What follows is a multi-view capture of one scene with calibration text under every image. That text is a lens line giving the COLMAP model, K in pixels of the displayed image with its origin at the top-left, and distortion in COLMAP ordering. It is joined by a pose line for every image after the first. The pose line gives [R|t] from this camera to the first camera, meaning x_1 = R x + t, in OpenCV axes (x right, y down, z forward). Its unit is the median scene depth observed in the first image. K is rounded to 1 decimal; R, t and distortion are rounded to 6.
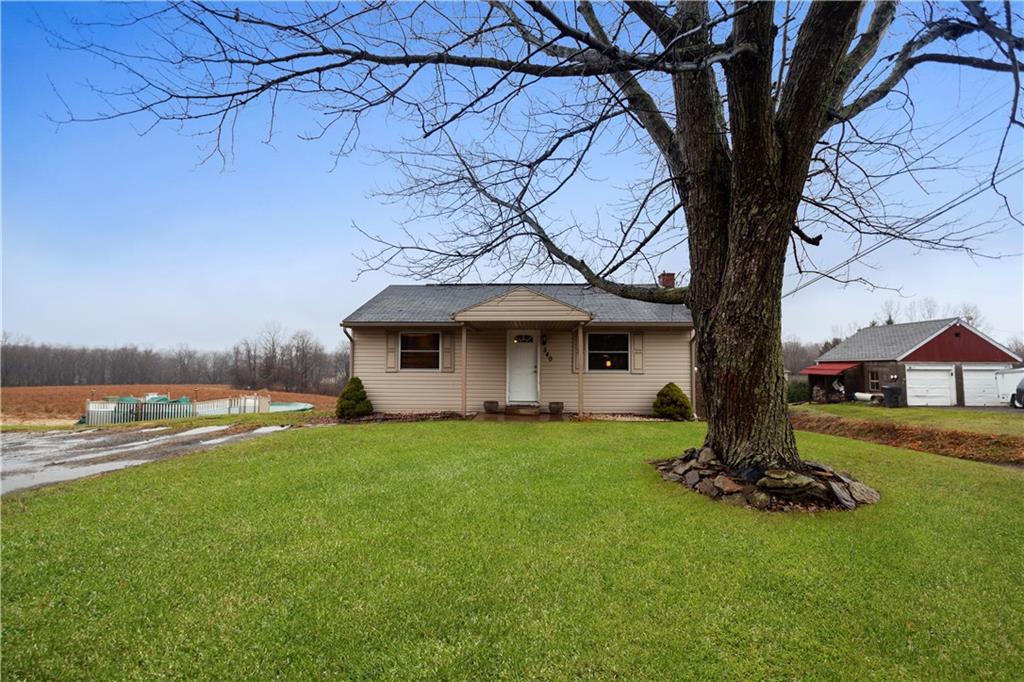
lens RADIAL K [[469.2, 0, 512.0], [0, 469.2, 341.0], [0, 0, 1]] dist [-0.000566, 0.000118]
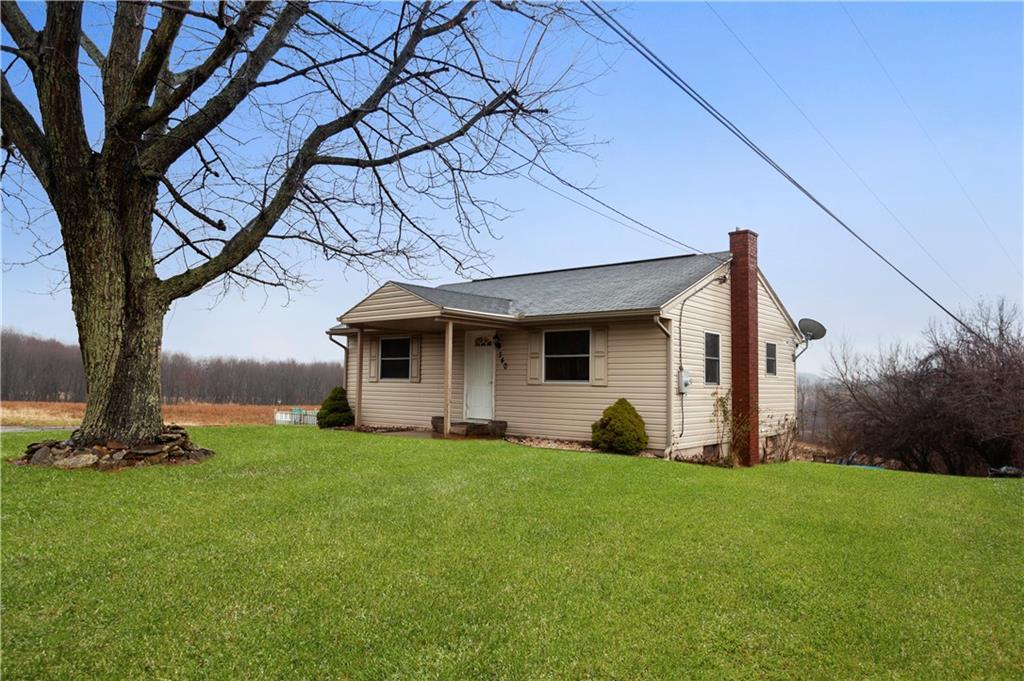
lens RADIAL K [[717.9, 0, 512.0], [0, 717.9, 340.5], [0, 0, 1]] dist [0.003178, -0.000219]
pose [[0.799027, -0.031186, -0.600486, 0.787519], [0.011113, 0.999249, -0.037108, 0.039781], [0.601193, 0.022977, 0.798774, 0.069478]]
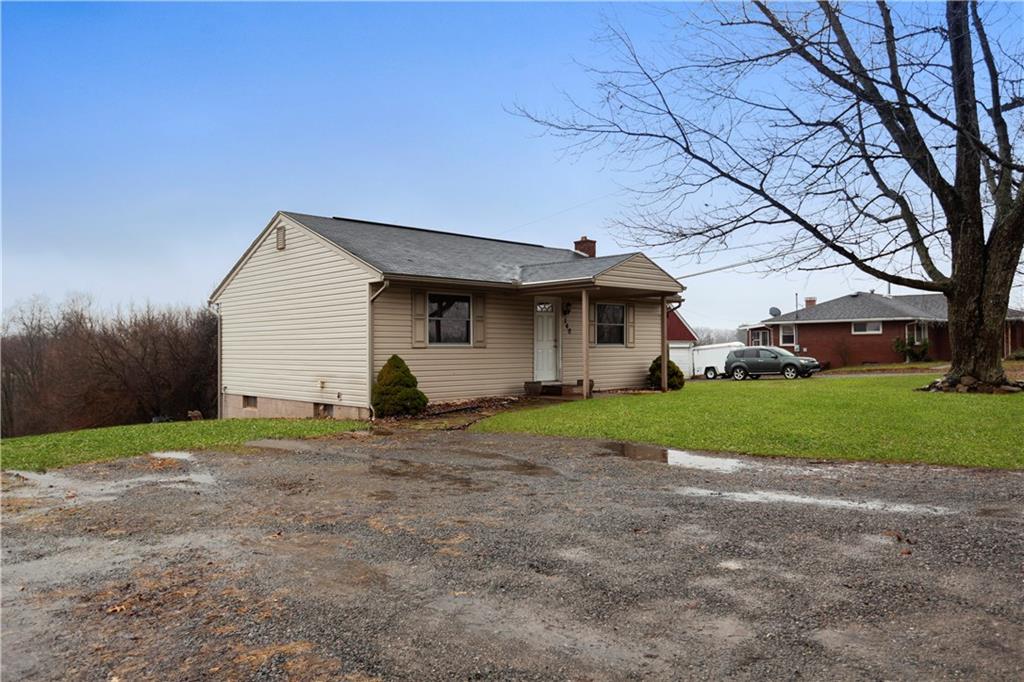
lens RADIAL K [[717.9, 0, 512.0], [0, 717.9, 341.0], [0, 0, 1]] dist [0.003178, -0.000219]
pose [[0.705193, -0.003204, 0.709008, -0.928886], [-0.017141, 0.999620, 0.021566, 0.029295], [-0.708808, -0.027361, 0.704871, 0.139247]]
